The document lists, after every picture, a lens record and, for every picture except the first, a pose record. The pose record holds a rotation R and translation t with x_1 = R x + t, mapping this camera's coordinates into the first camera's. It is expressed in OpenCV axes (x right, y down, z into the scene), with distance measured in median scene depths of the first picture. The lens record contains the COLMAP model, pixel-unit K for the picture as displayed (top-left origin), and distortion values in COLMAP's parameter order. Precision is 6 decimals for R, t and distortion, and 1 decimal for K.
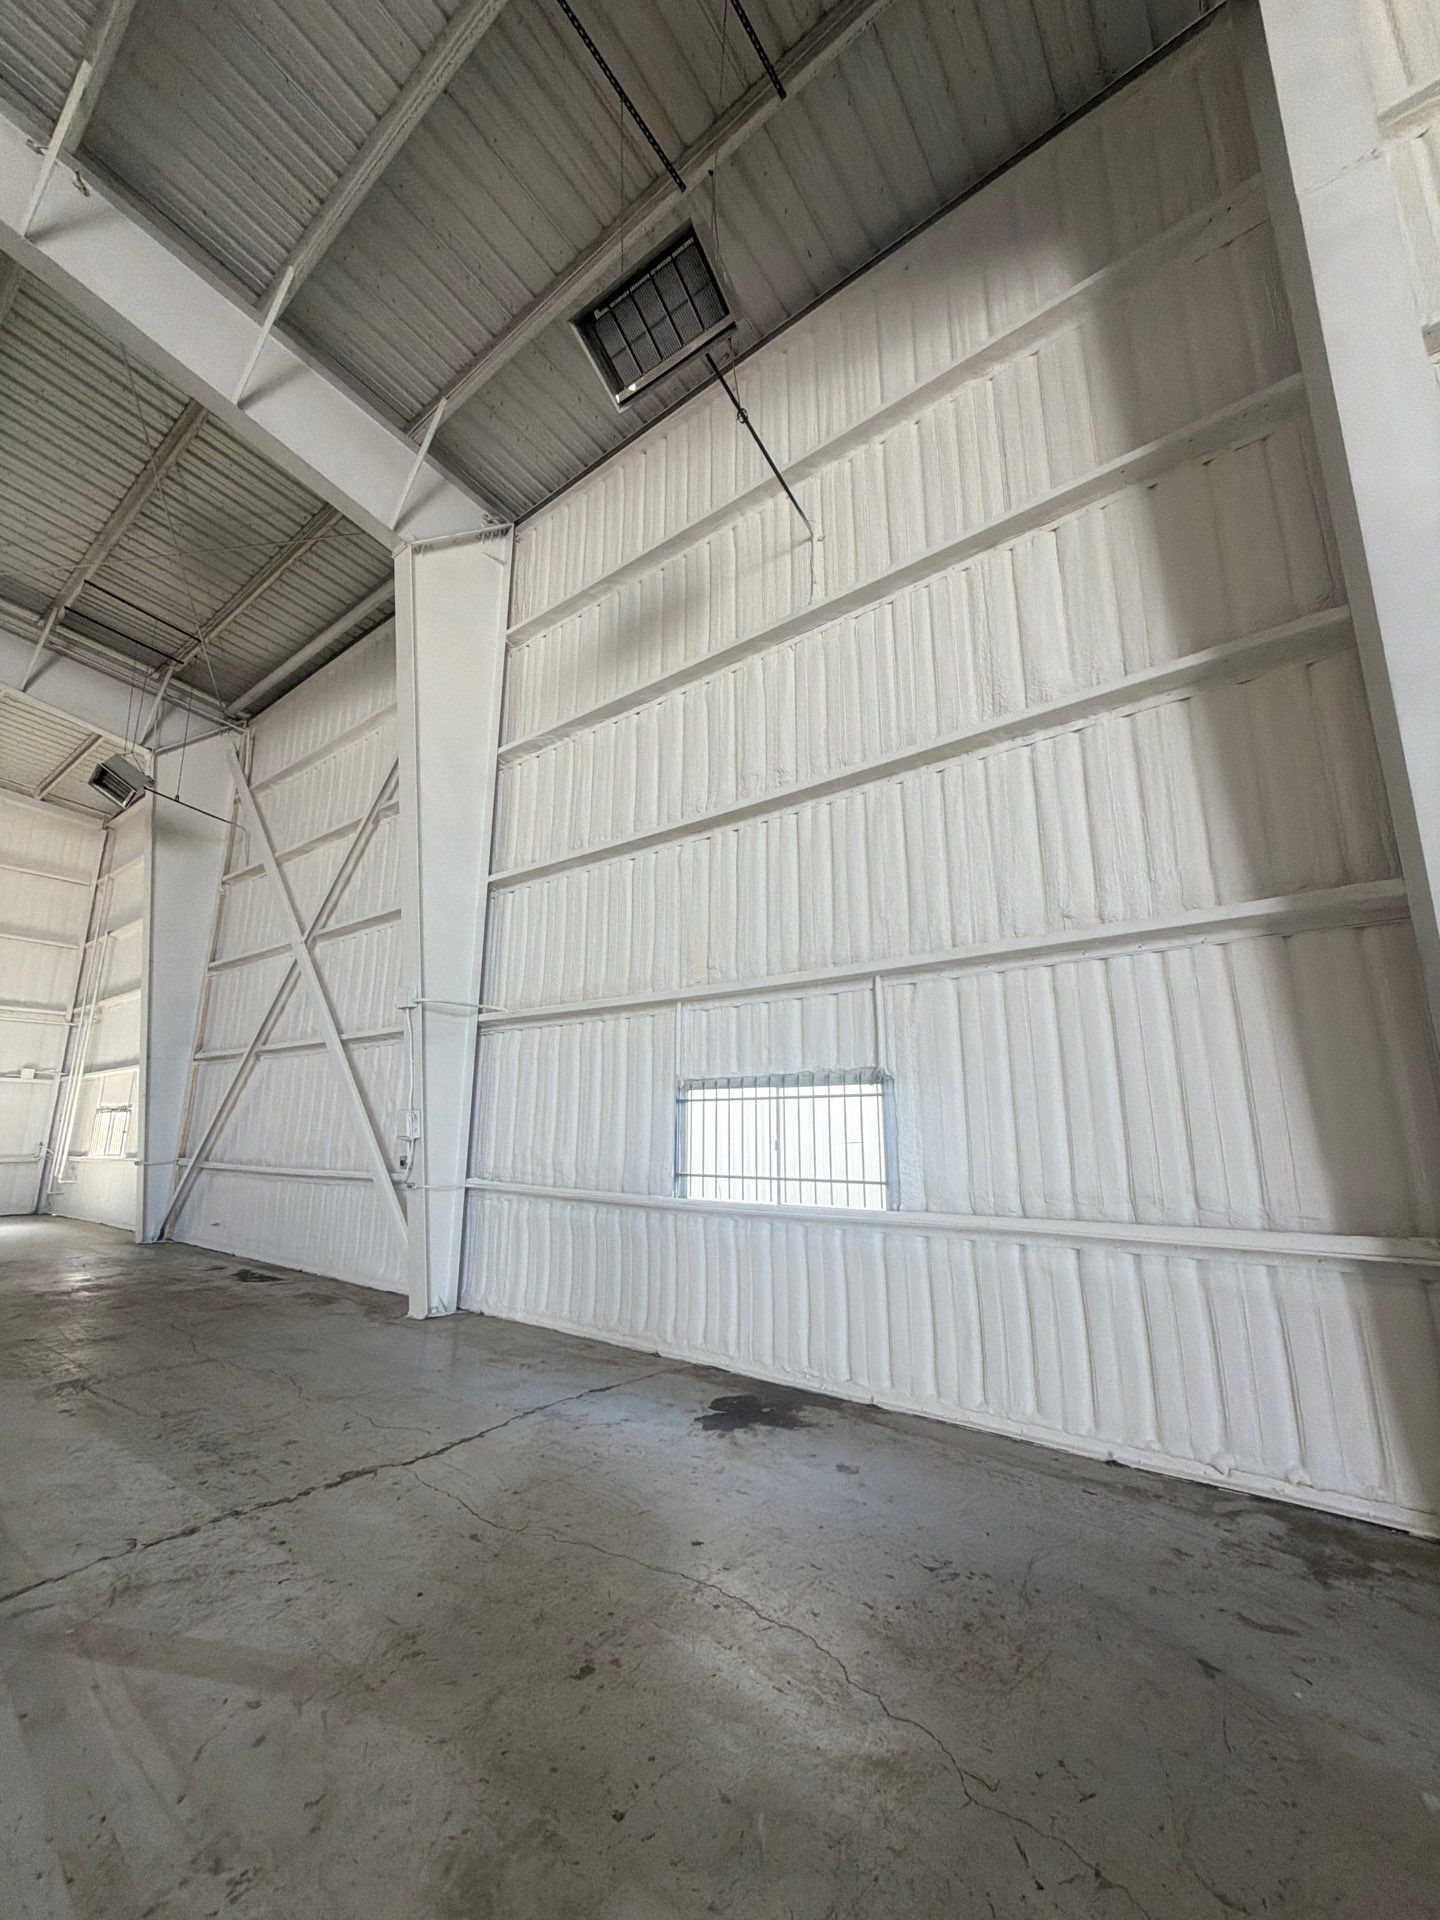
lens RADIAL K [[766.2, 0, 719.8], [0, 766.2, 956.3], [0, 0, 1]] dist [-0.000257, 0.000109]
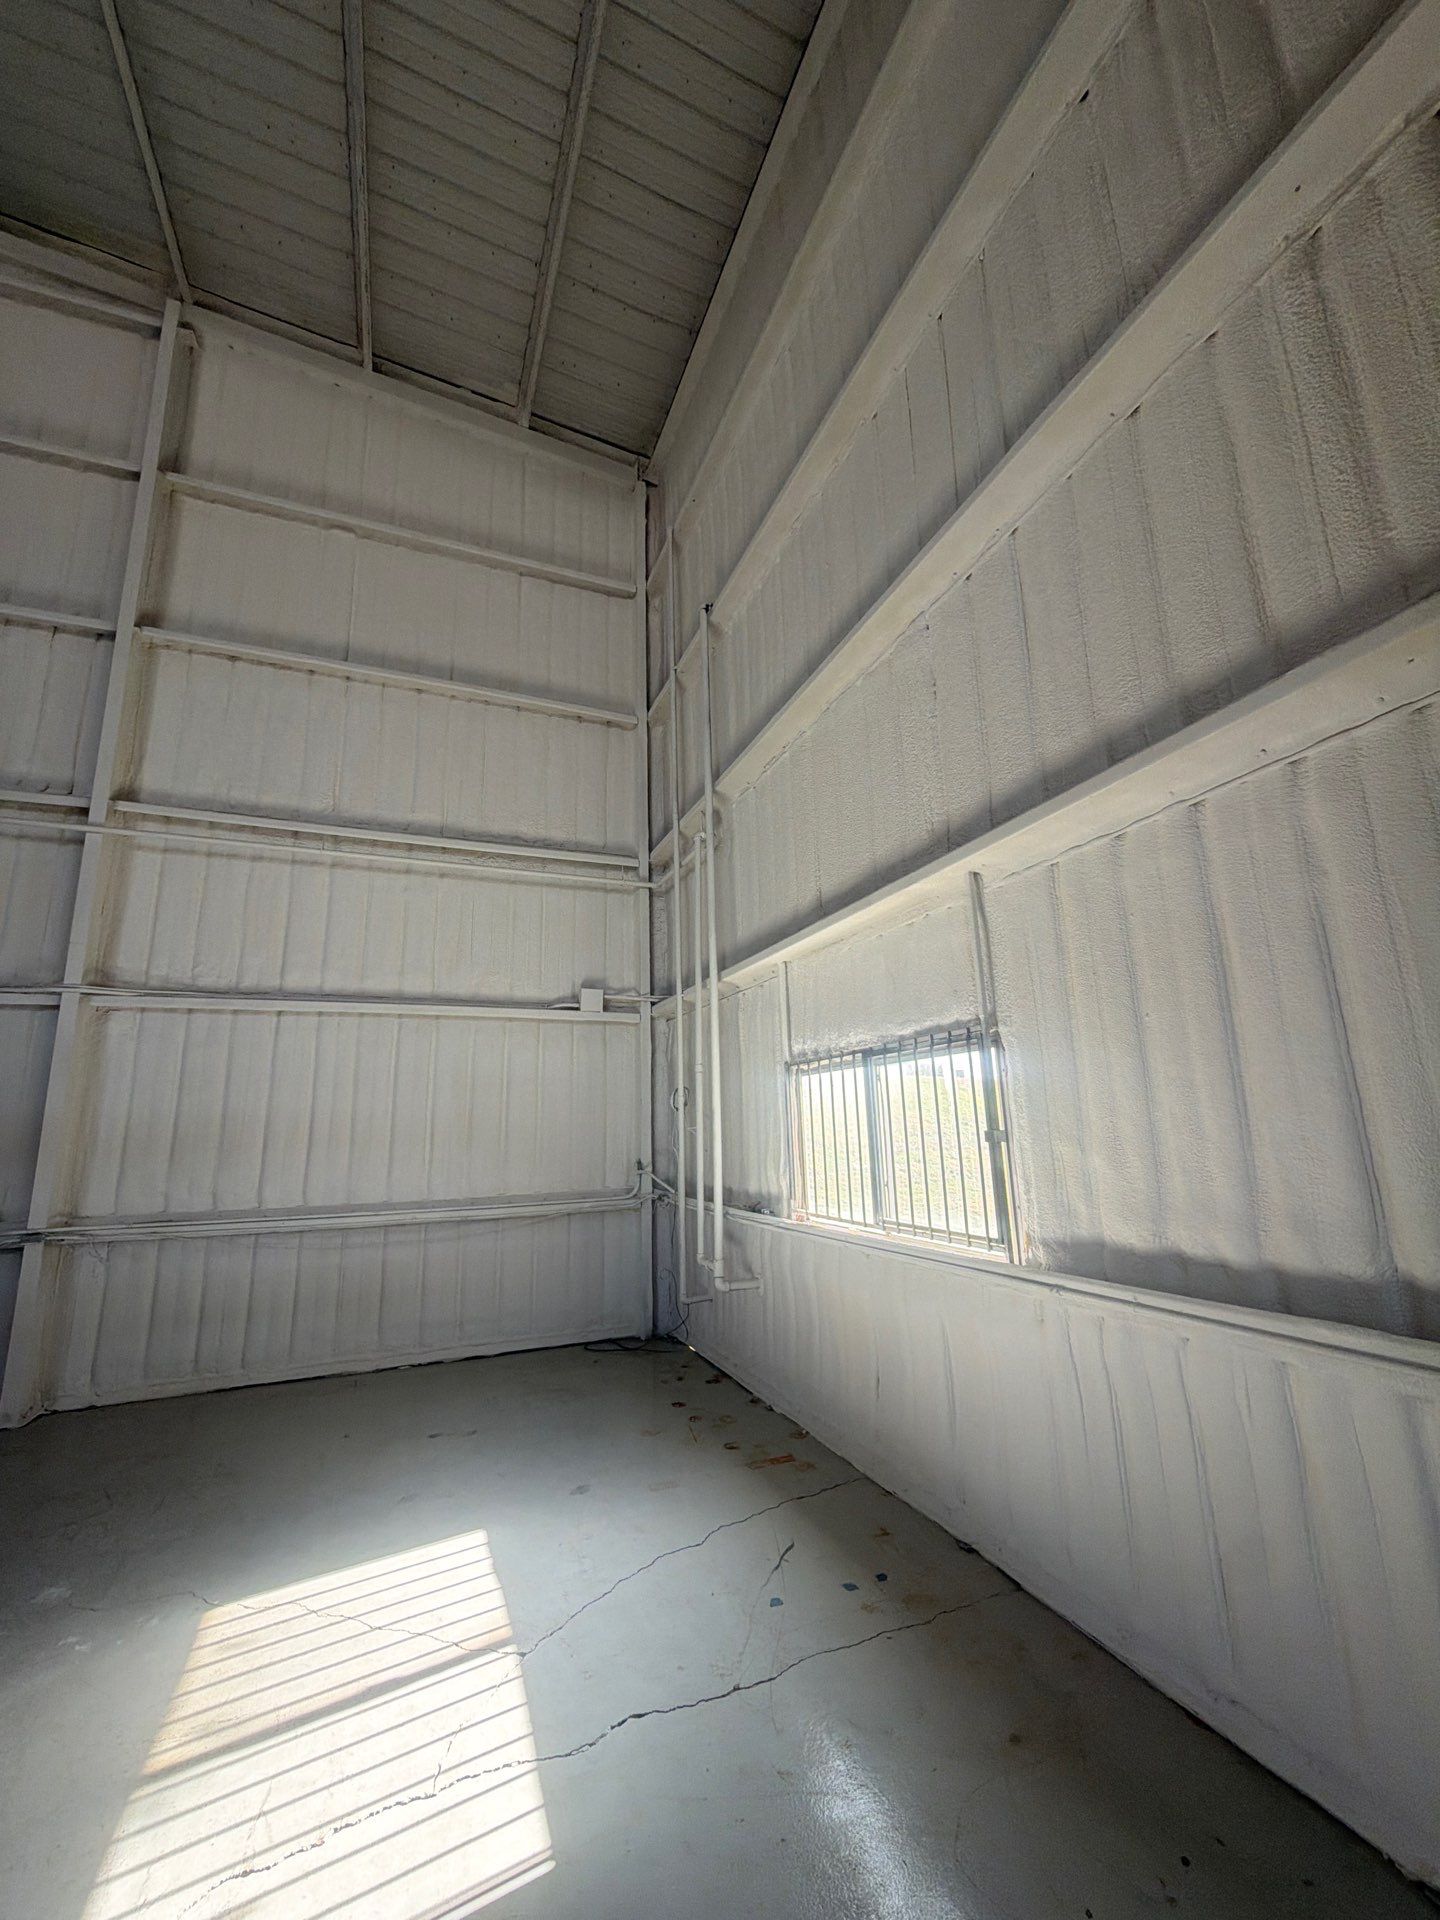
lens RADIAL K [[766.1, 0, 717.4], [0, 766.1, 957.1], [0, 0, 1]] dist [0.000598, 0.000464]
pose [[0.865857, -0.129091, -0.483350, -0.627675], [0.137917, 0.990291, -0.017423, 0.145351], [0.480906, -0.051576, 0.875254, 0.655490]]
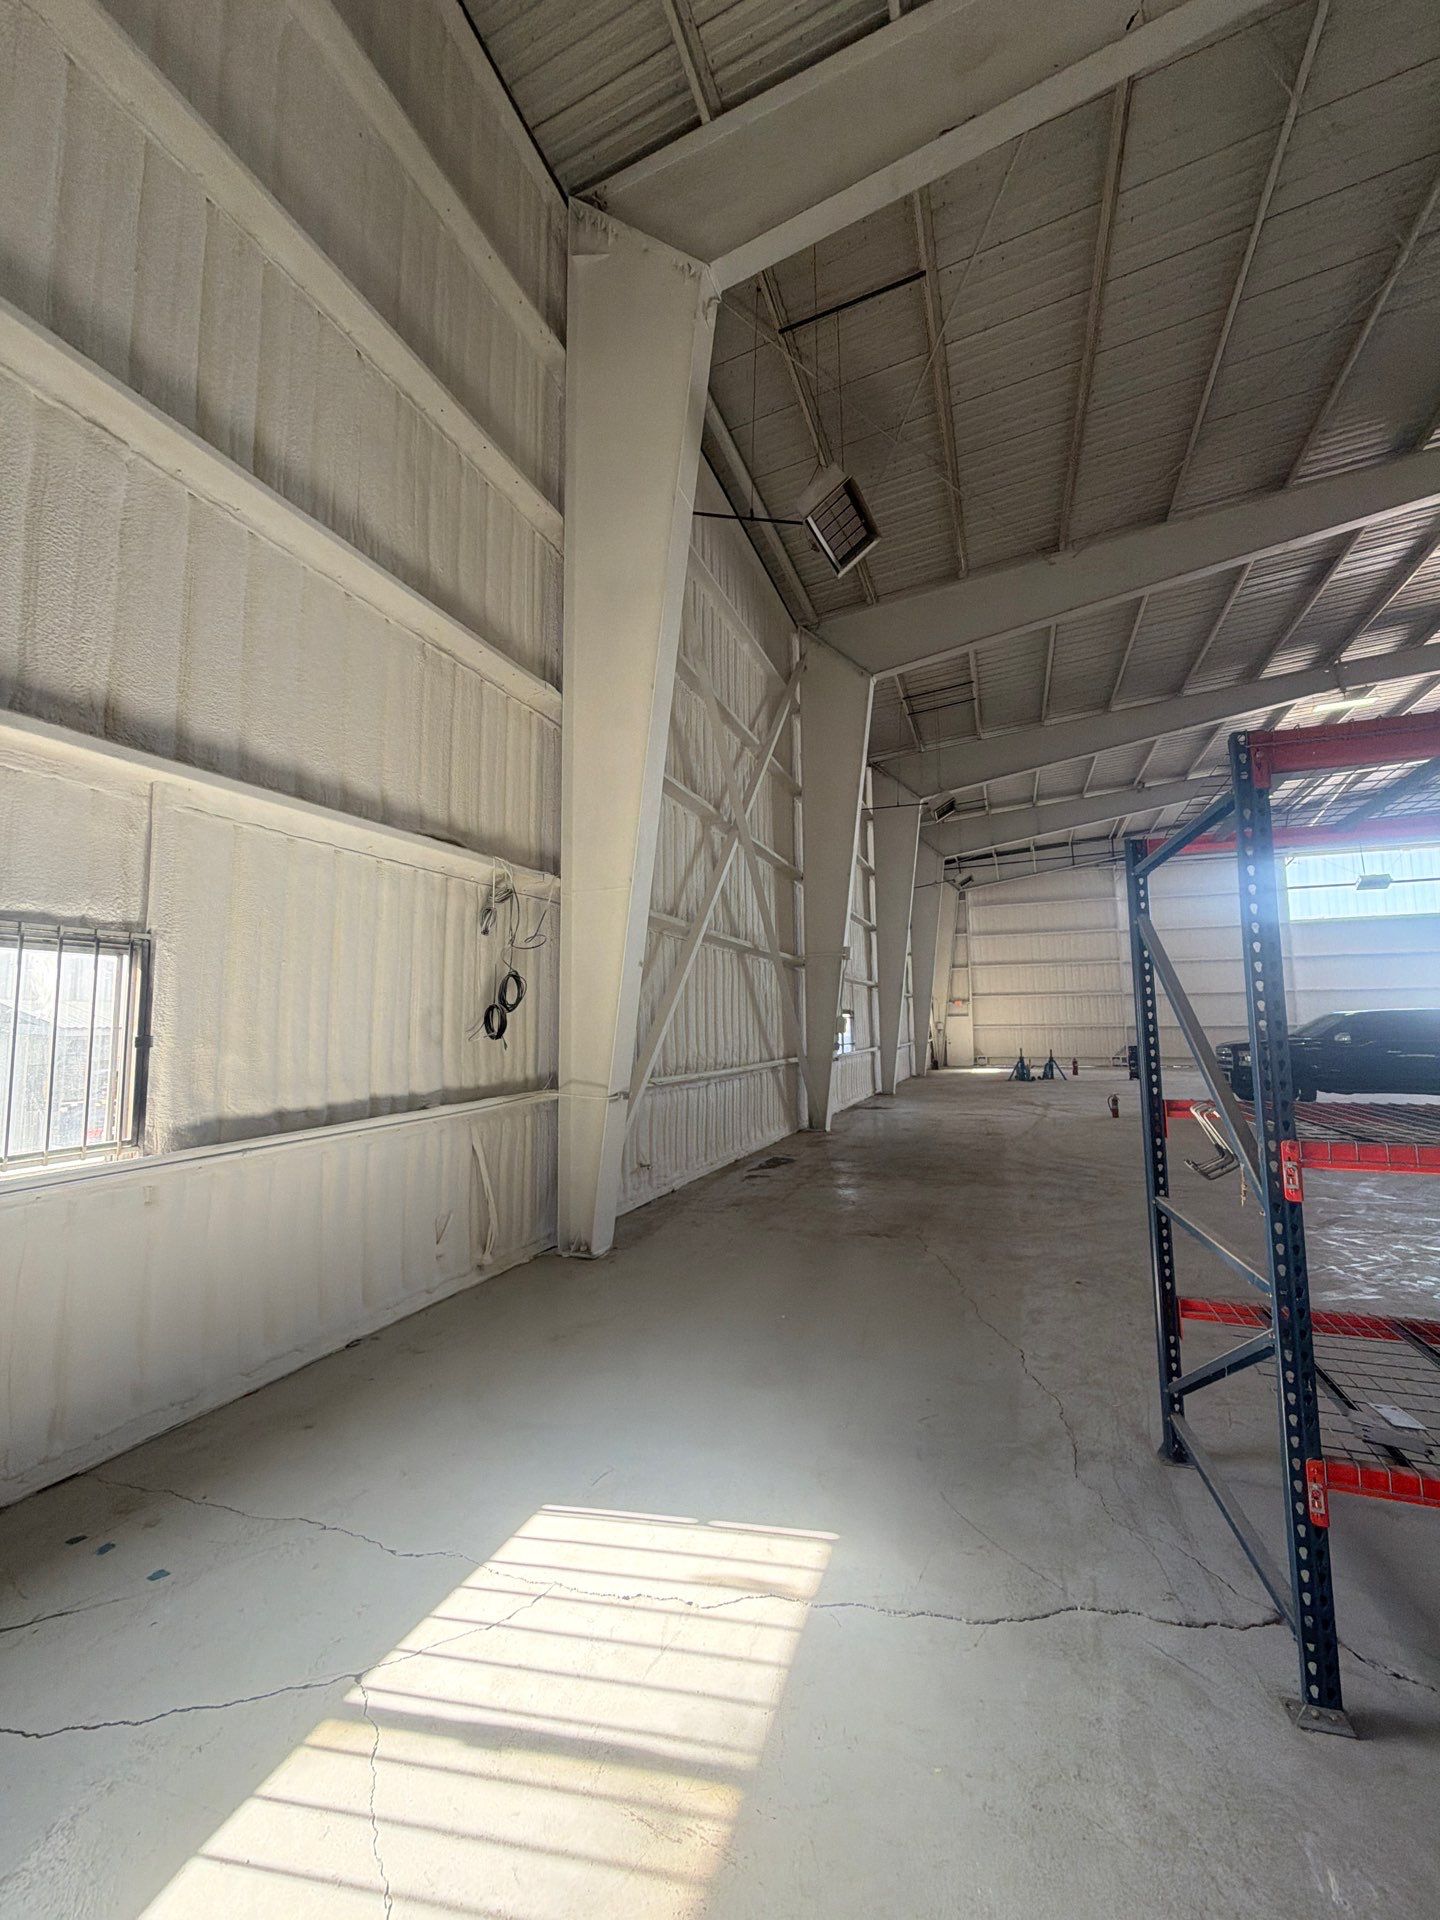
lens RADIAL K [[766.2, 0, 719.8], [0, 766.2, 956.3], [0, 0, 1]] dist [-0.000257, 0.000109]
pose [[-0.289713, 0.092000, 0.952682, -0.896396], [-0.205720, 0.966120, -0.155858, 0.174326], [-0.934744, -0.241140, -0.260971, 0.770545]]
